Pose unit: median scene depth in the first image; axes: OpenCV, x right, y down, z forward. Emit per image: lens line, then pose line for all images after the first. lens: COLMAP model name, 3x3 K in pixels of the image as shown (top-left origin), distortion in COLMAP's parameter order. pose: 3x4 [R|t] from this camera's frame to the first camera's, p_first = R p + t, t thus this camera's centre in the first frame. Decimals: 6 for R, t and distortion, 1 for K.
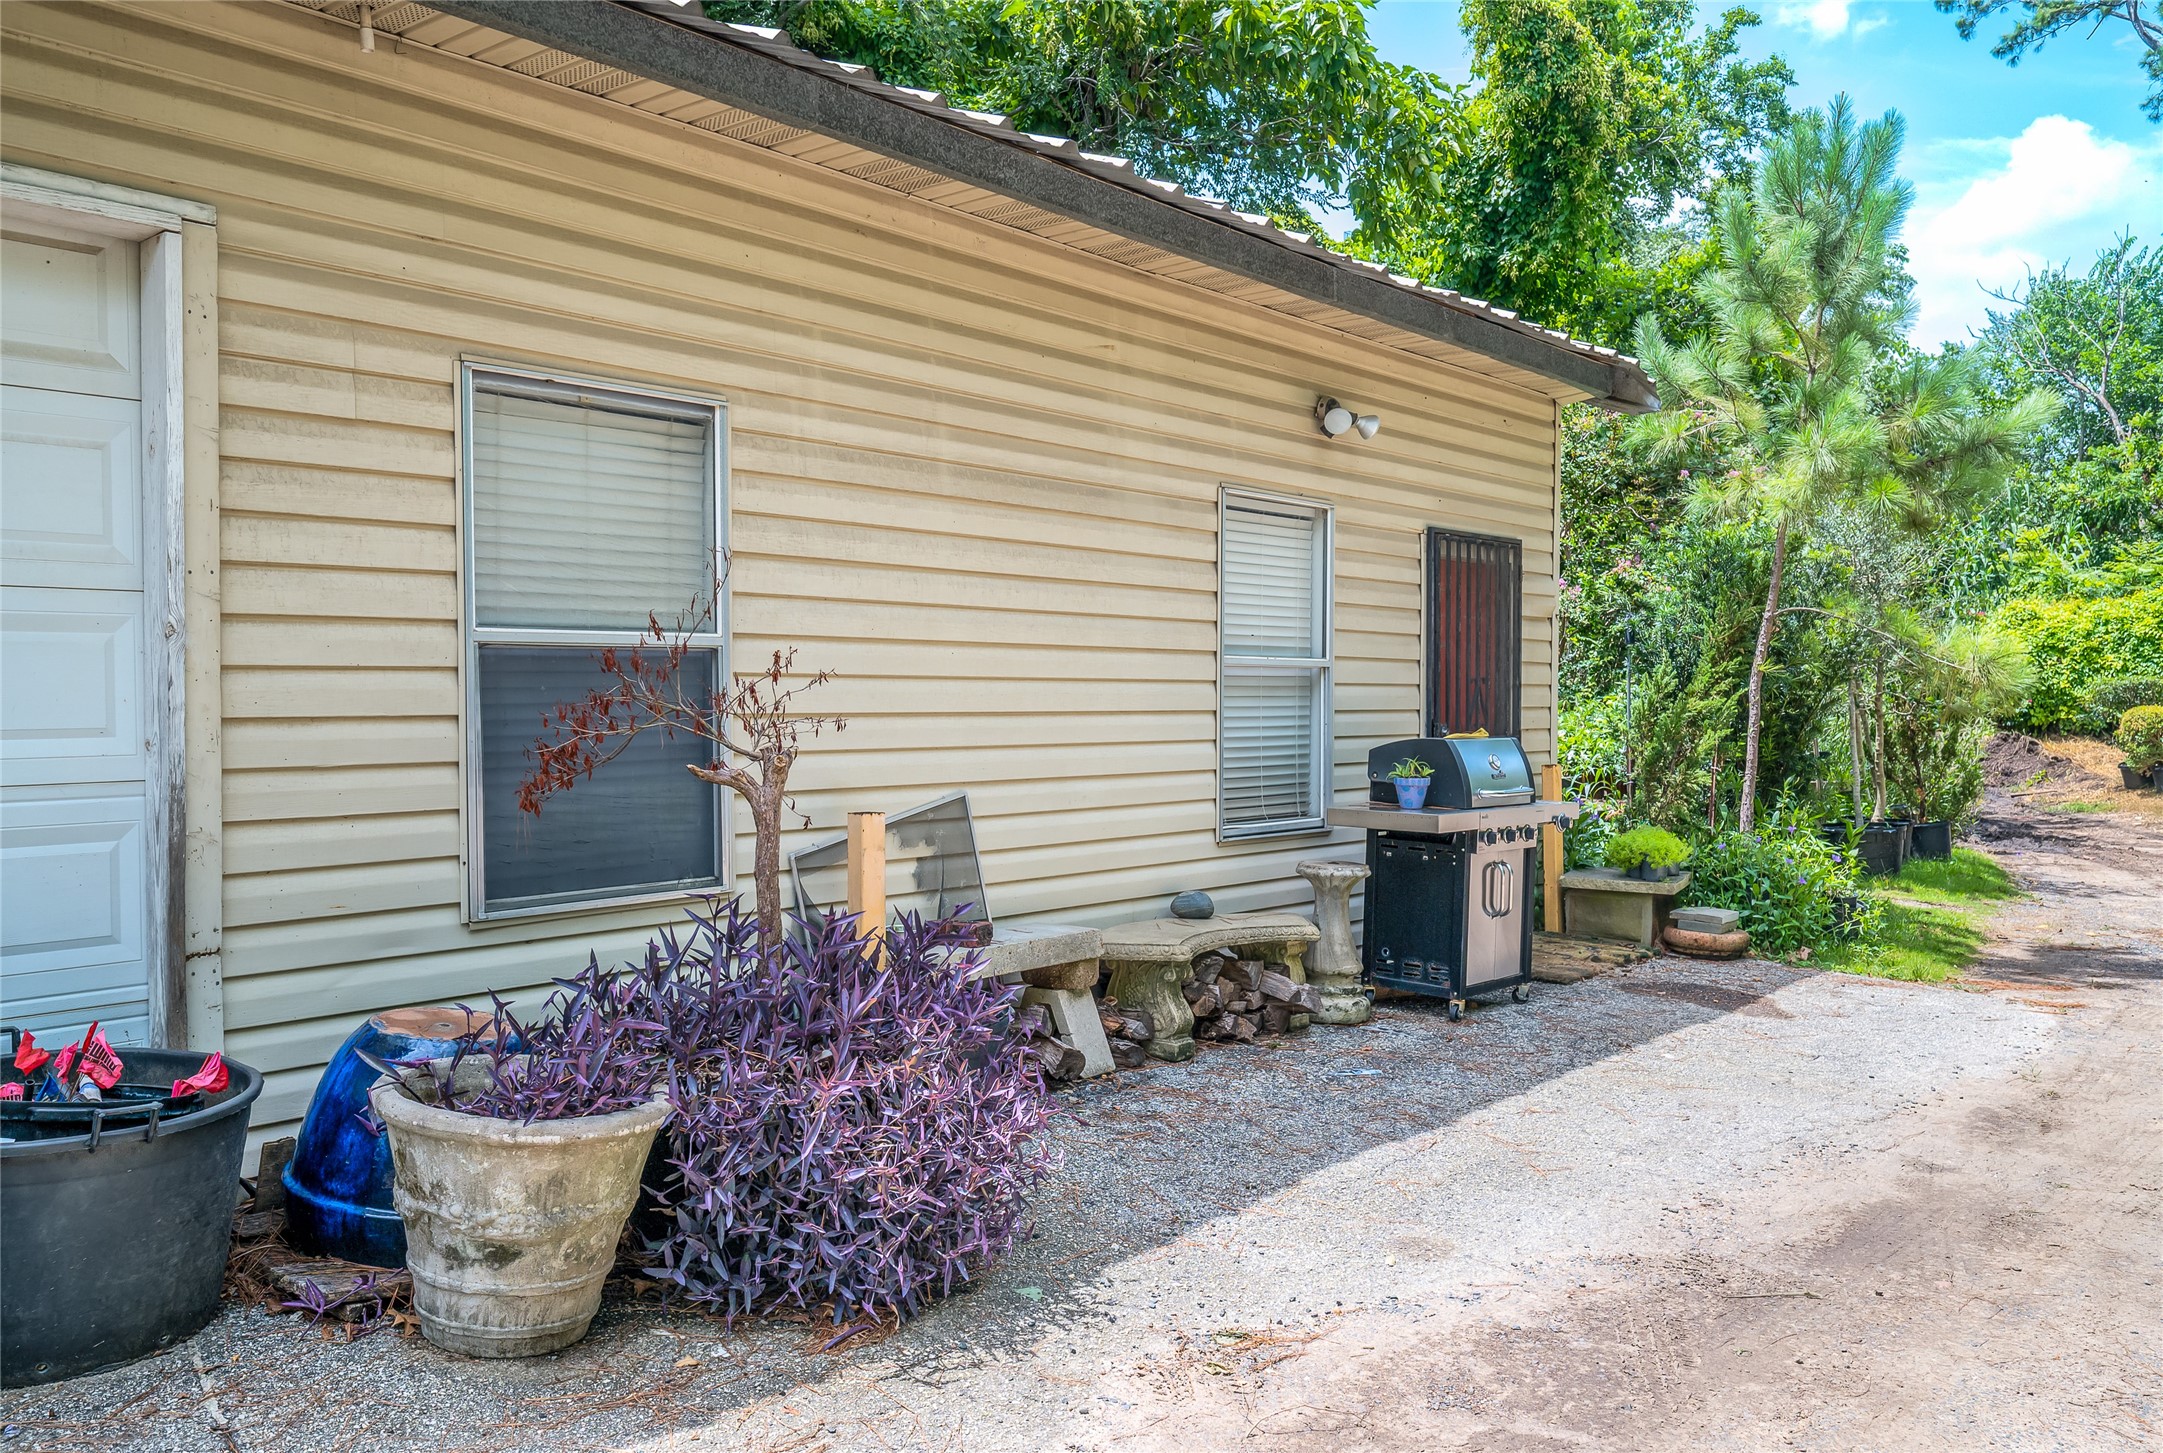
lens RADIAL K [[1697.1, 0, 1079.9], [0, 1697.1, 726.8], [0, 0, 1]] dist [-0.000478, 0.000538]
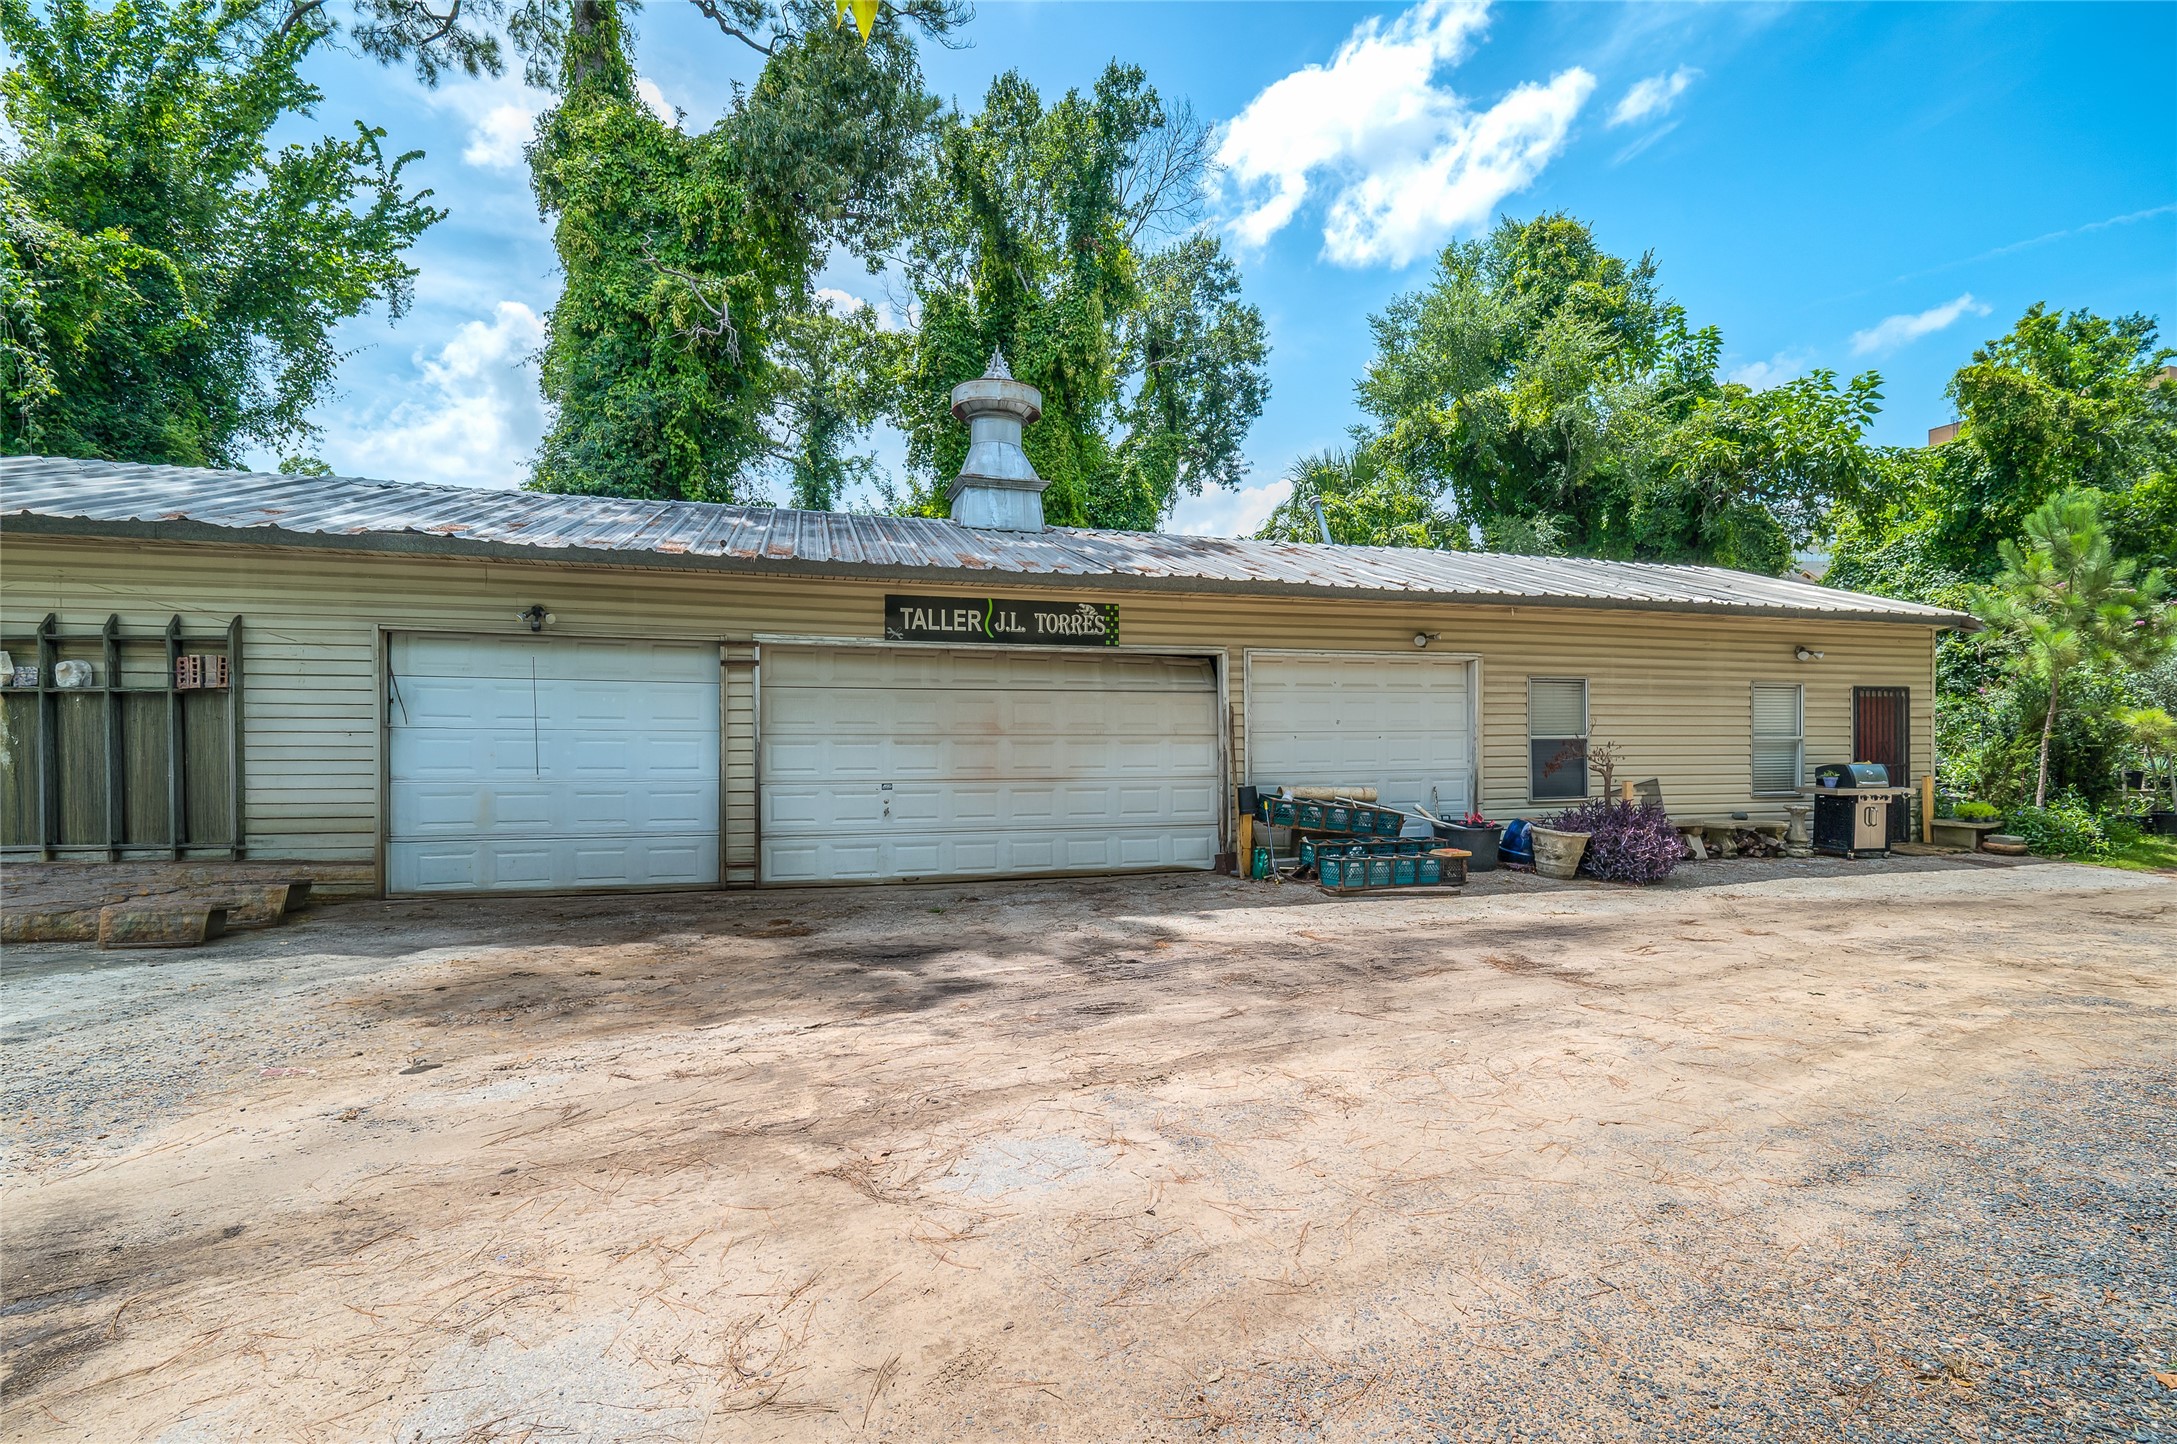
lens RADIAL K [[924.1, 0, 1074.5], [0, 924.1, 738.5], [0, 0, 1]] dist [-0.019806, 0.001558]
pose [[0.810955, -0.003035, -0.585101, 0.057685], [-0.007478, 0.999851, -0.015552, -0.003191], [0.585061, 0.016987, 0.810811, -1.110196]]
